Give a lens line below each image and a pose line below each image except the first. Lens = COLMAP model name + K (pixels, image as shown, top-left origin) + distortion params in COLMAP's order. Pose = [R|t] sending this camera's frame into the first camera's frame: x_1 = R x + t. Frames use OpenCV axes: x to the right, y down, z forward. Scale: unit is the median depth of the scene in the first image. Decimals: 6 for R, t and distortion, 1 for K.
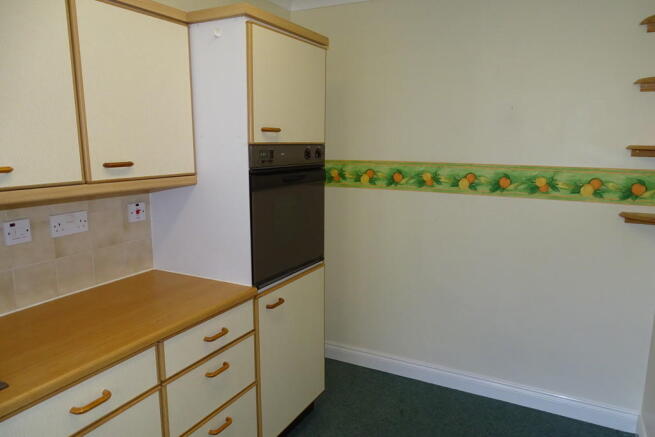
lens RADIAL K [[456.2, 0, 327.5], [0, 456.2, 218.5], [0, 0, 1]] dist [0.003885, 0.002460]
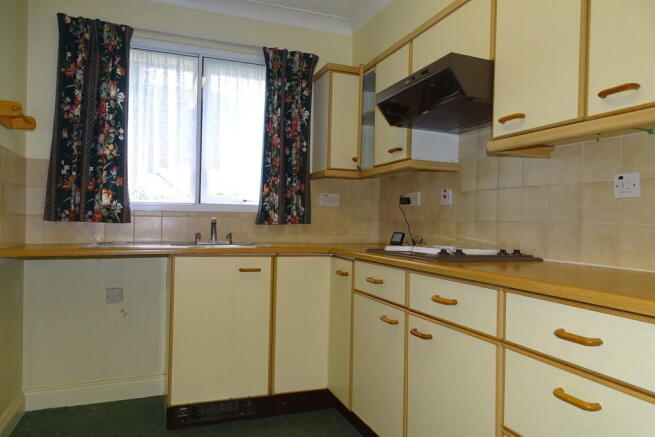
lens RADIAL K [[456.2, 0, 327.5], [0, 456.2, 218.5], [0, 0, 1]] dist [0.003885, 0.002460]
pose [[-0.659414, -0.015371, -0.751622, 0.465860], [-0.145746, 0.983436, 0.107754, 0.087398], [0.737517, 0.180600, -0.650733, 1.199956]]
